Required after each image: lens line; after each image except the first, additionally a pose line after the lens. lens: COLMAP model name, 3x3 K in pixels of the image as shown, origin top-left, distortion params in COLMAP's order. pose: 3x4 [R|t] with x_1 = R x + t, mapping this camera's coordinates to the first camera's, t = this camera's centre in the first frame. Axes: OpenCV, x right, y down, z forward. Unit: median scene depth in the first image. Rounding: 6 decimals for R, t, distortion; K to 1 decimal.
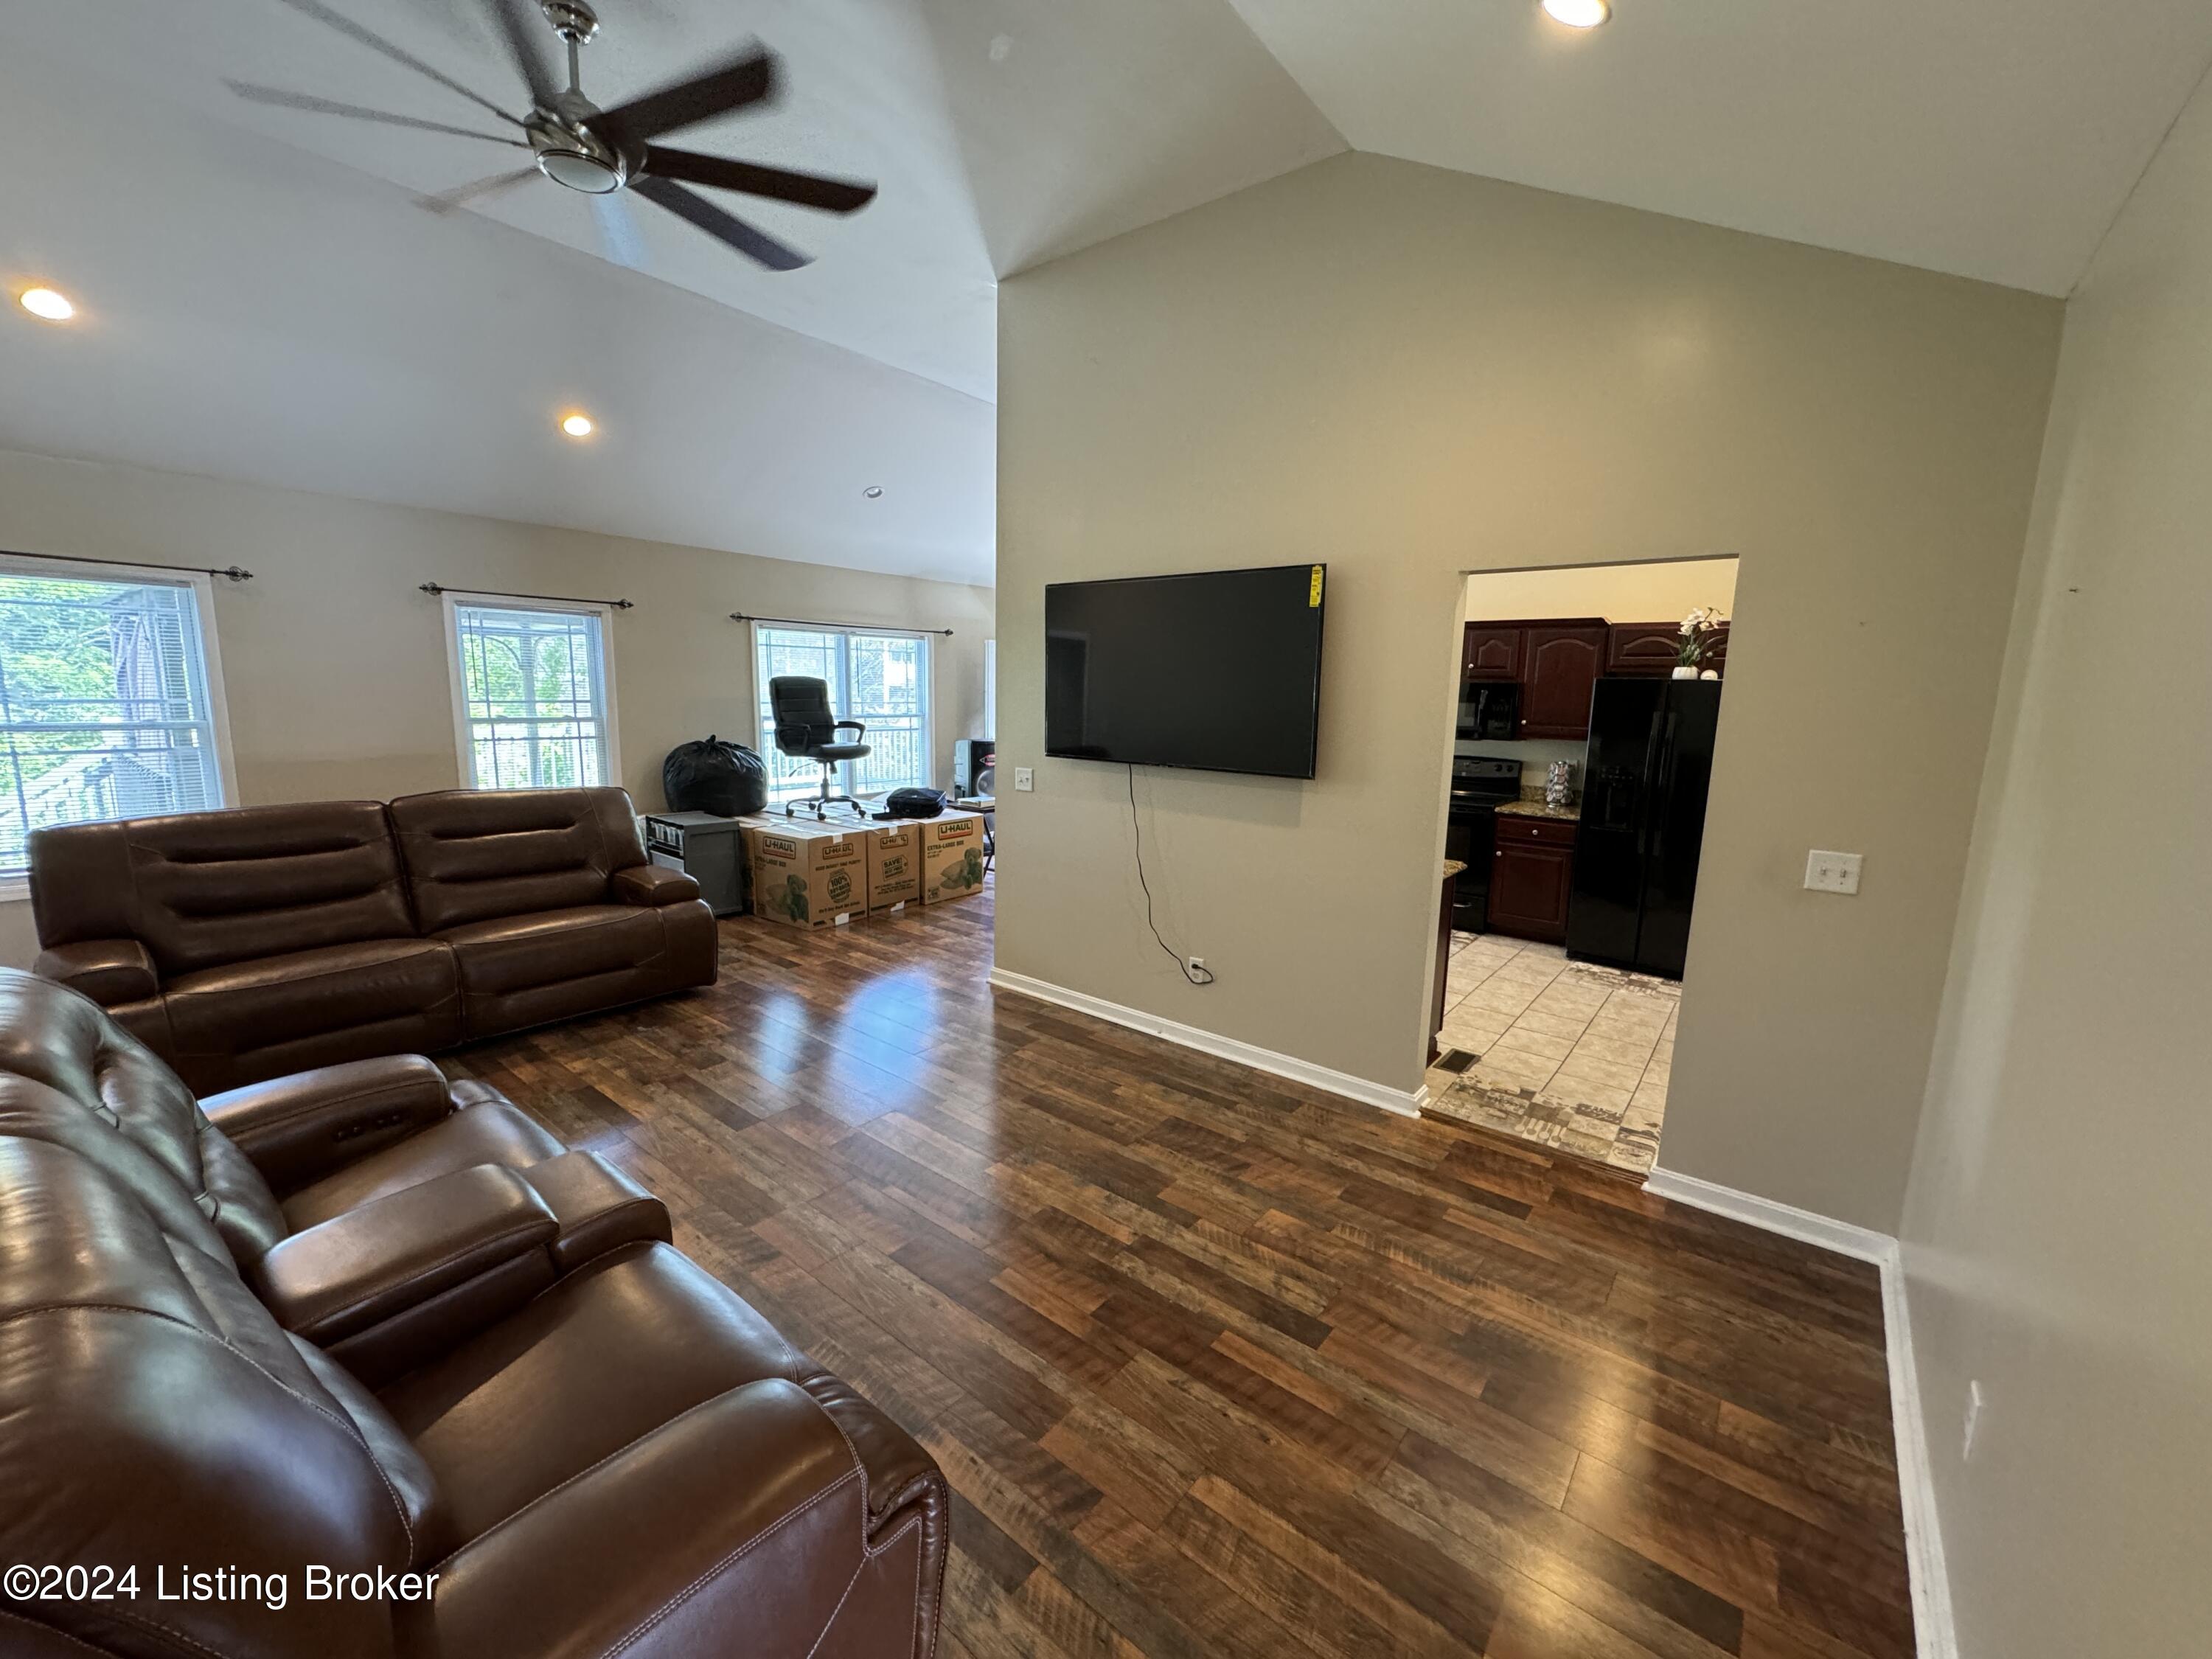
lens RADIAL K [[885.1, 0, 1108.7], [0, 885.1, 831.5], [0, 0, 1]] dist [0.000939, 0.000072]
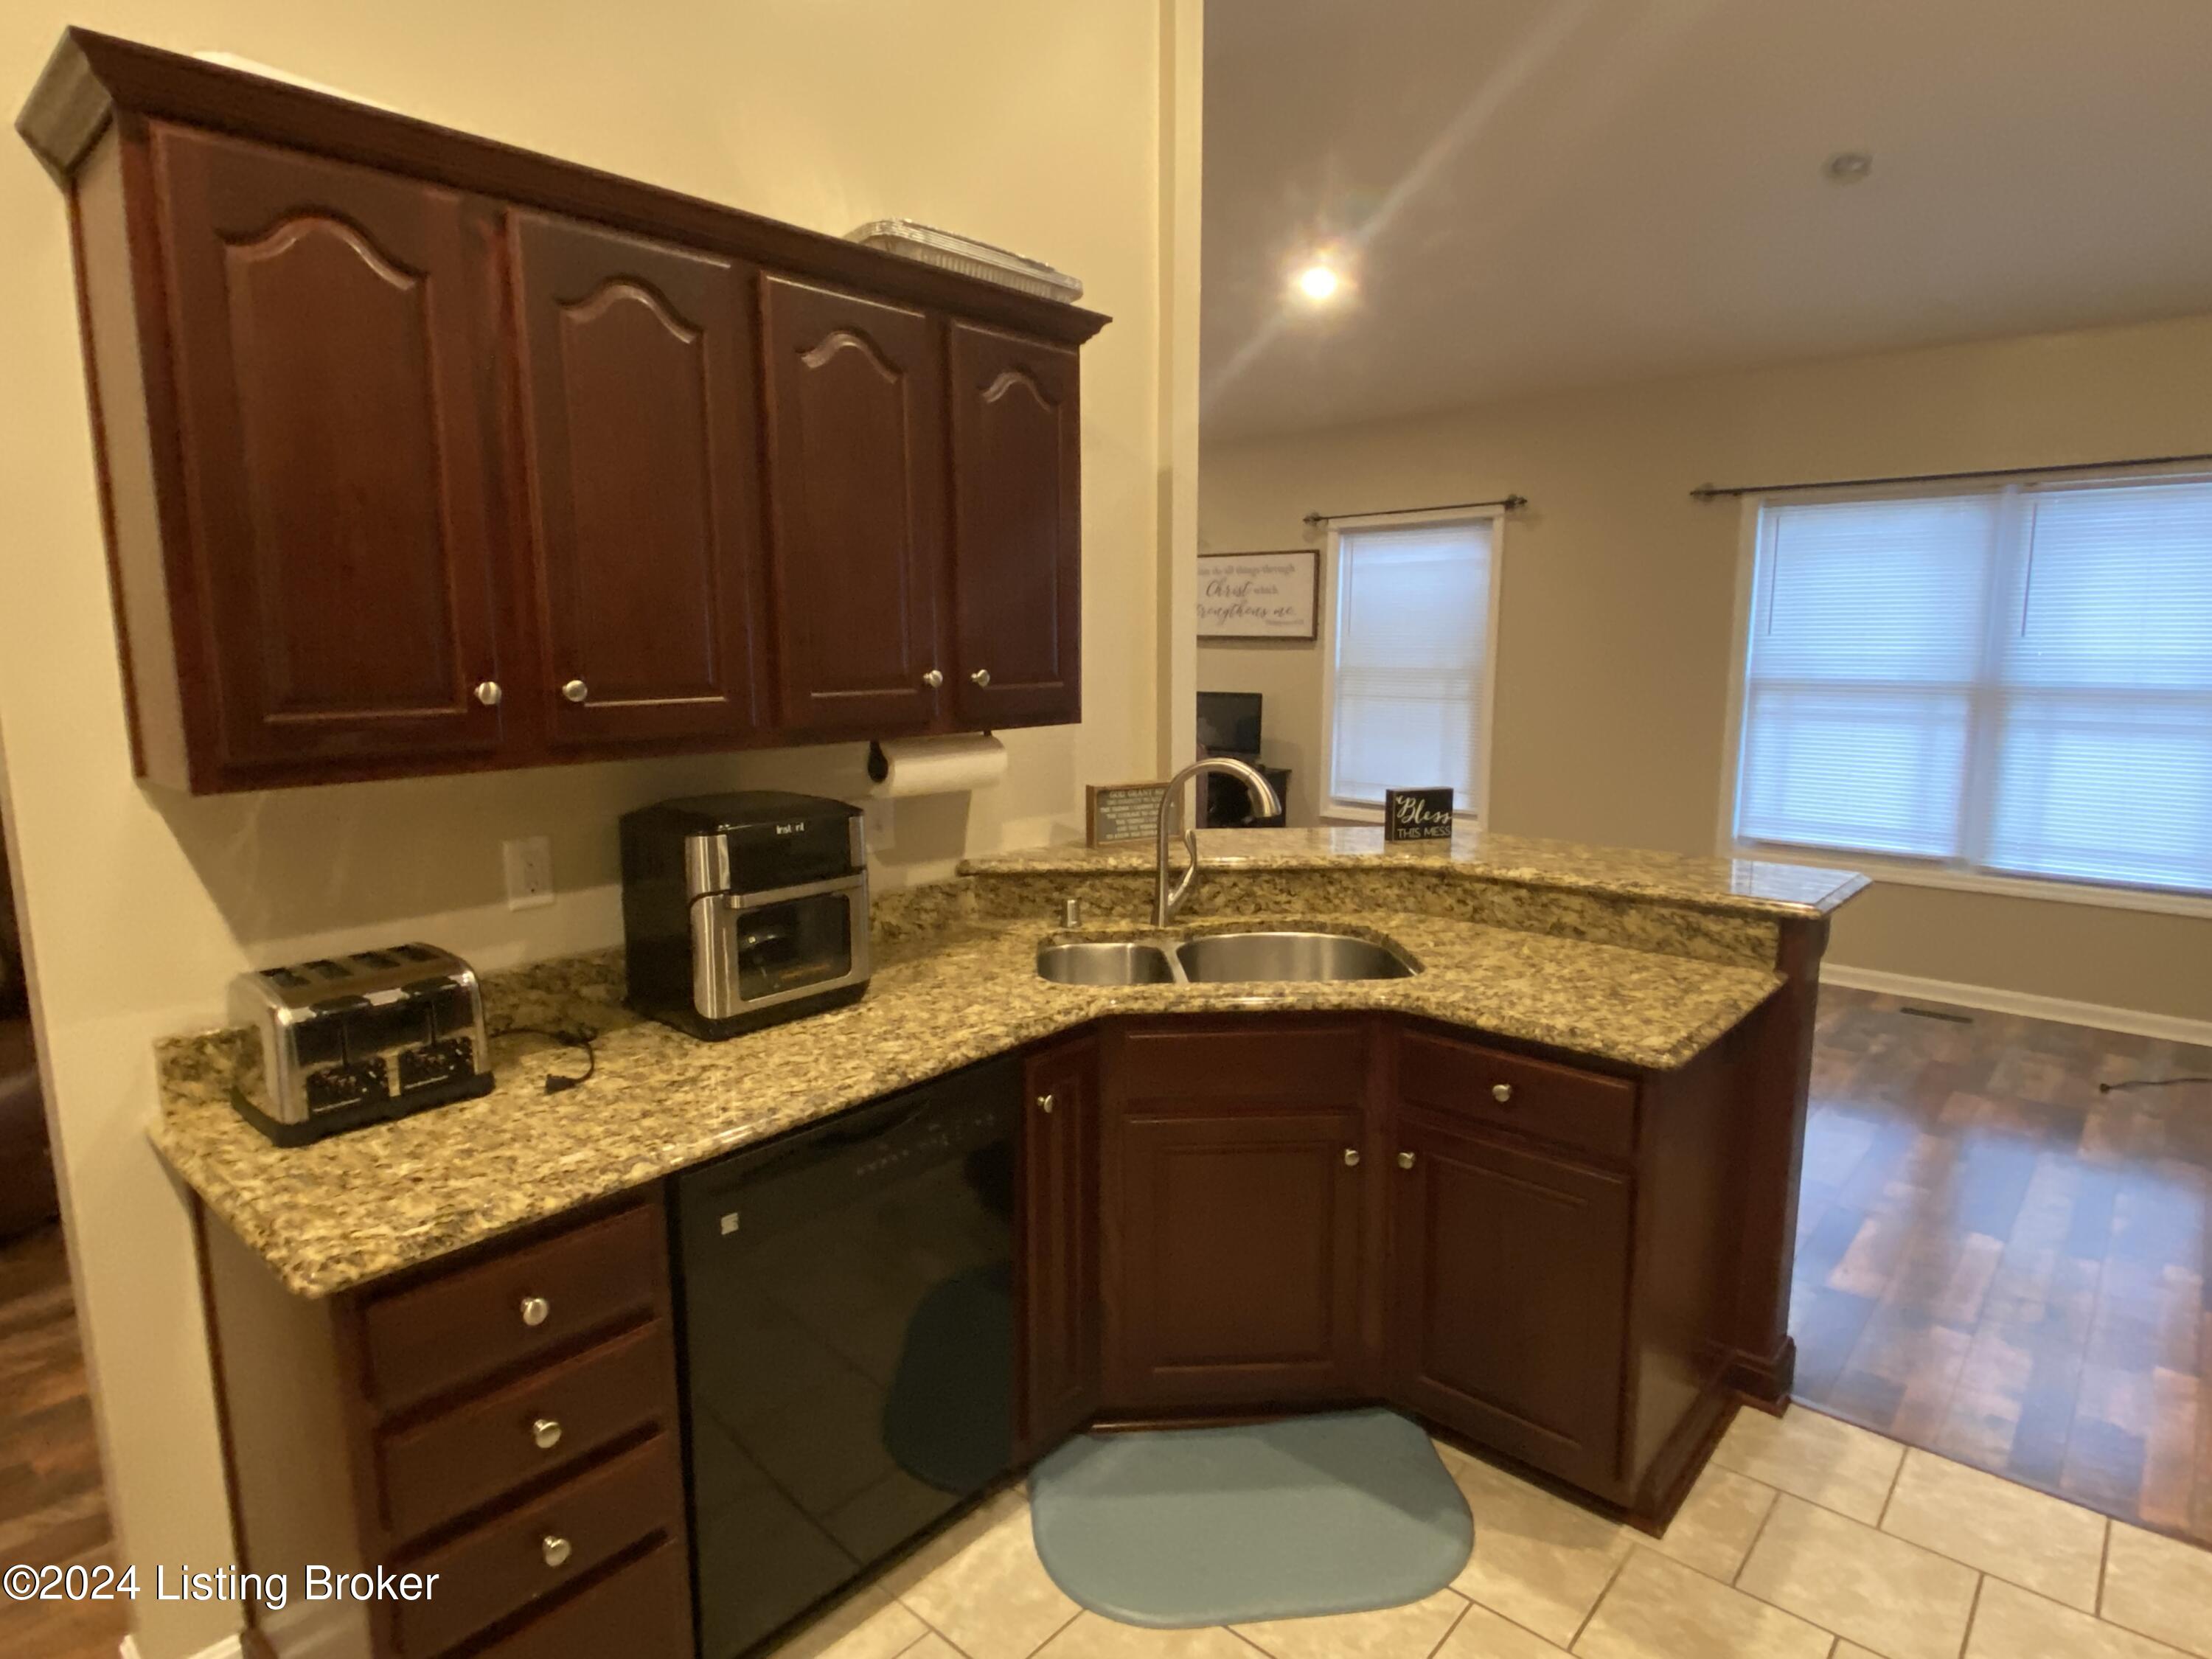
lens RADIAL K [[1204.7, 0, 1099.5], [0, 1204.7, 827.9], [0, 0, 1]] dist [0.001916, -0.000942]
pose [[-0.053937, 0.129550, -0.990105, 0.471803], [-0.159604, 0.977682, 0.136619, -0.110736], [0.985707, 0.165393, -0.032057, 0.917467]]
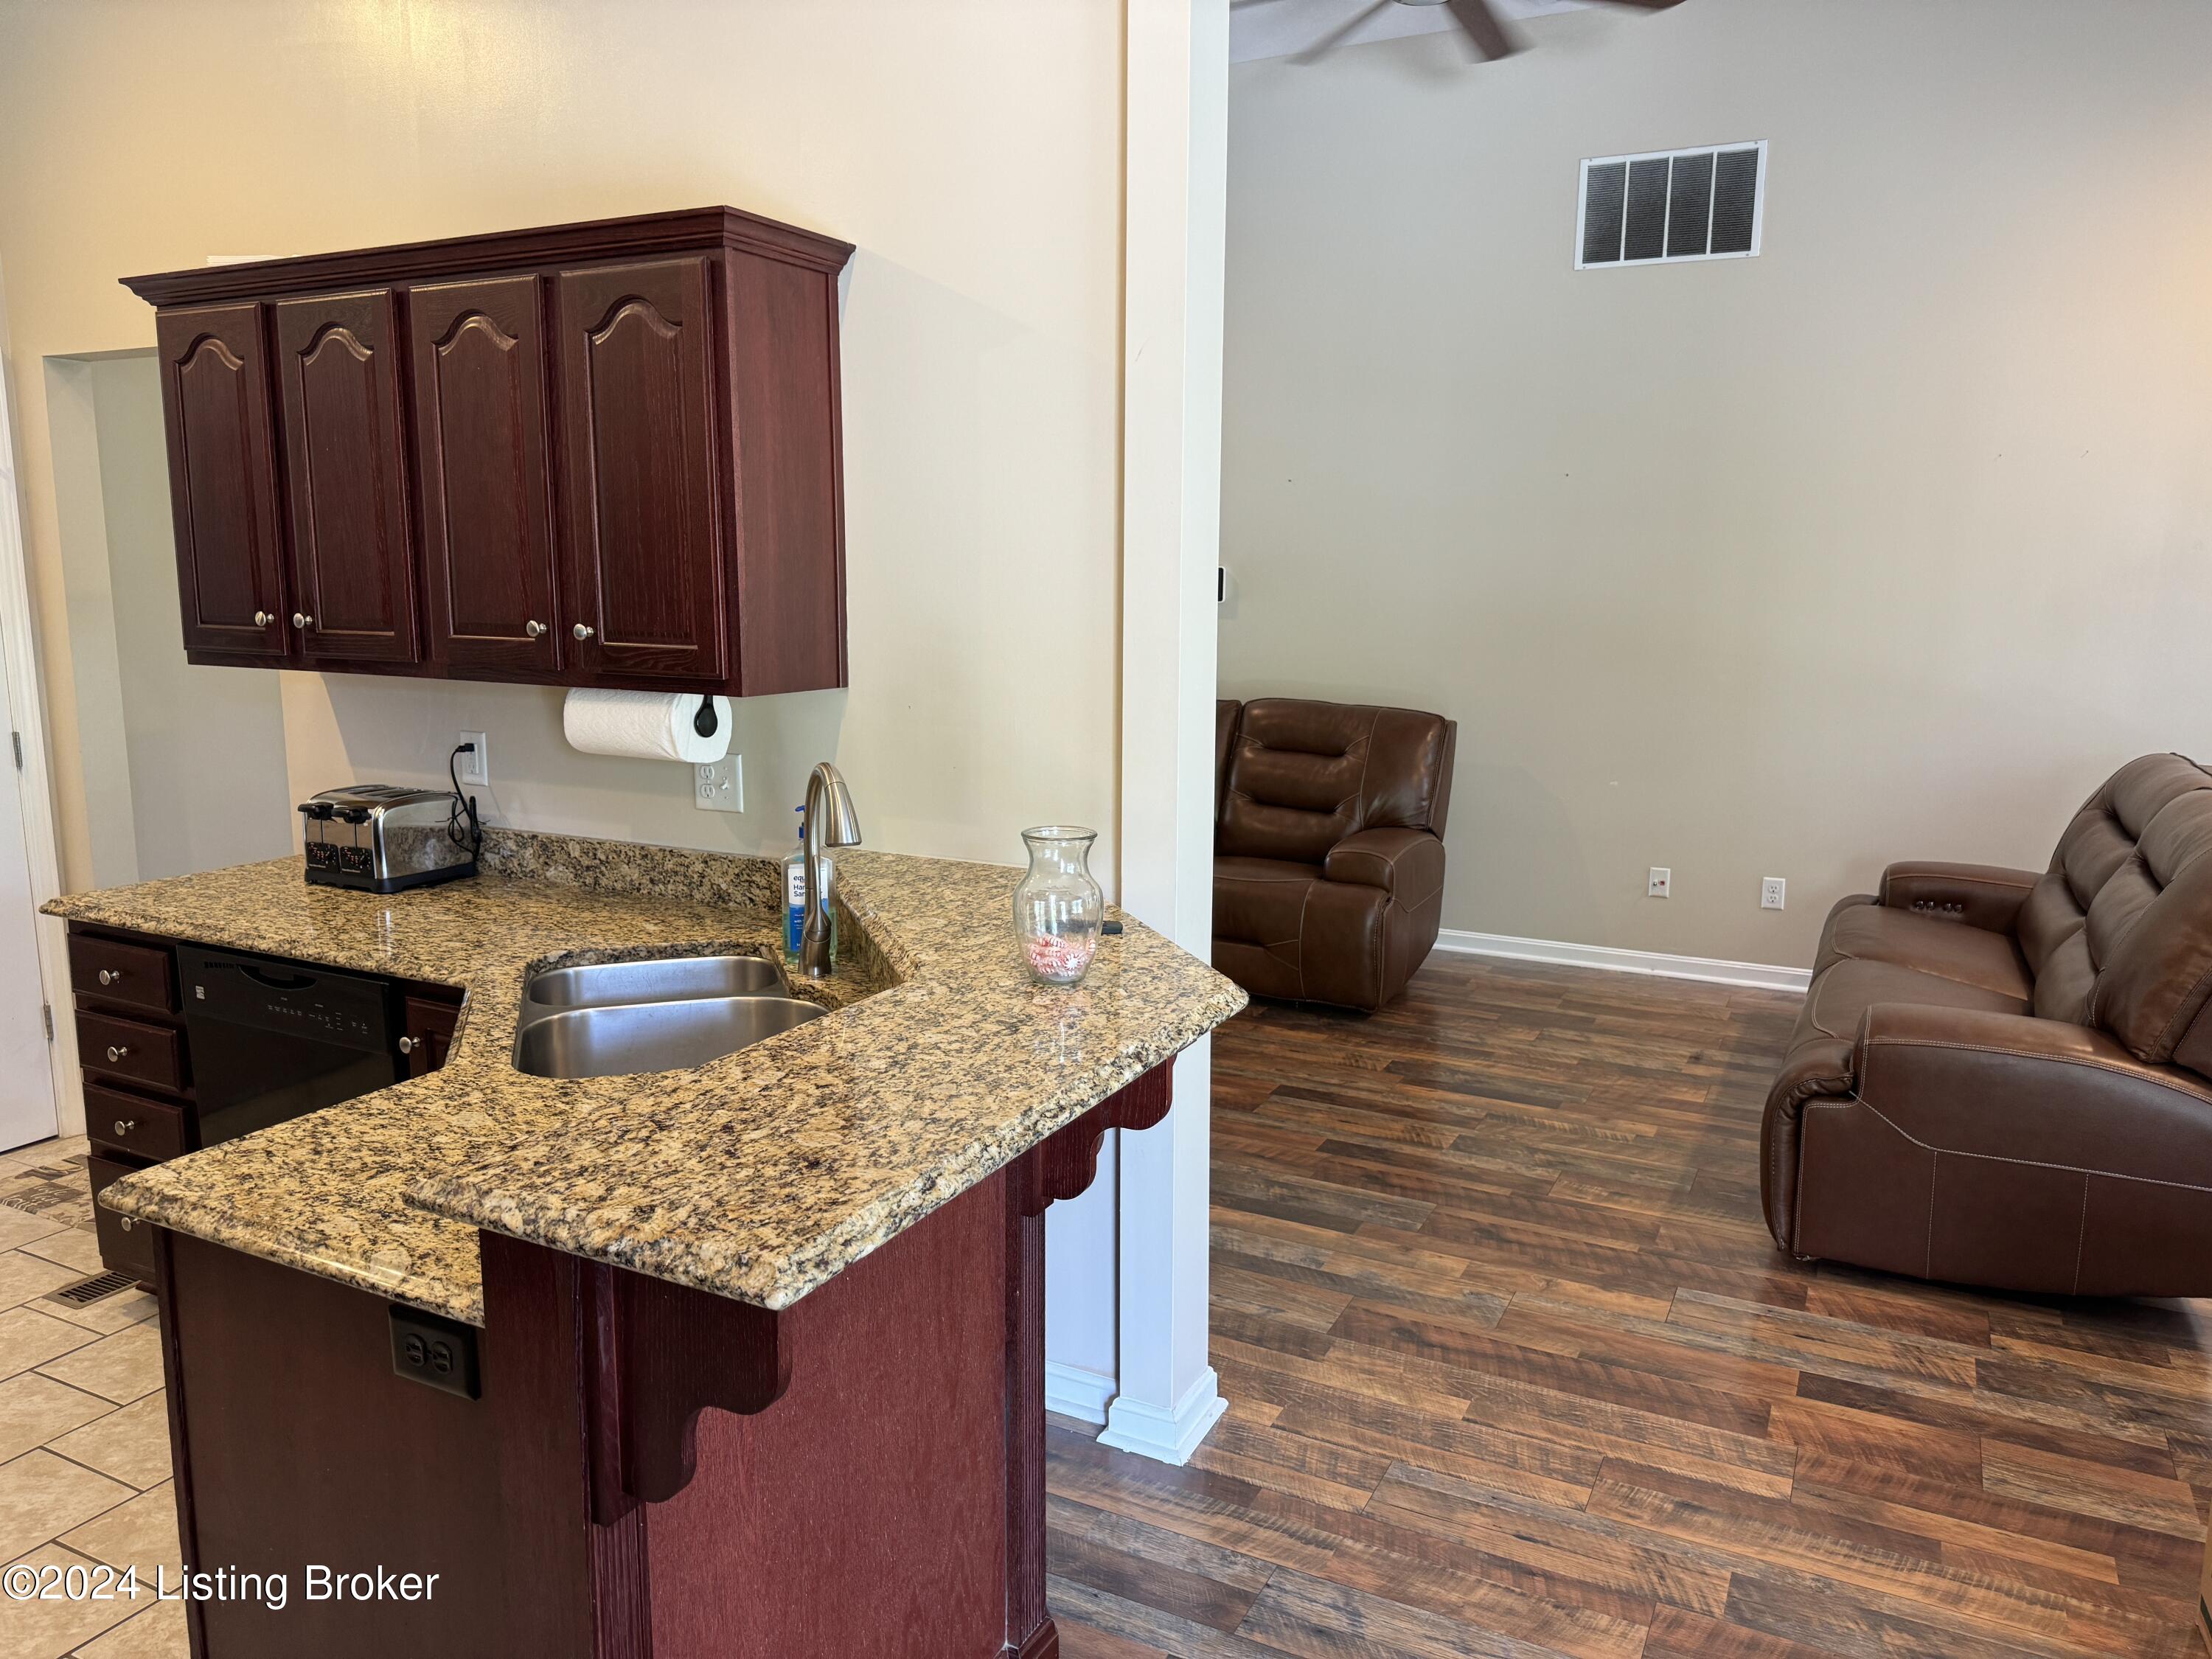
lens RADIAL K [[1598.7, 0, 1100.0], [0, 1598.7, 824.3], [0, 0, 1]] dist [-0.008501, 0.000926]
pose [[-0.977875, -0.000795, -0.209190, 0.031214], [-0.068681, 0.945781, 0.317462, -0.211233], [0.197595, 0.324805, -0.924910, 1.370143]]
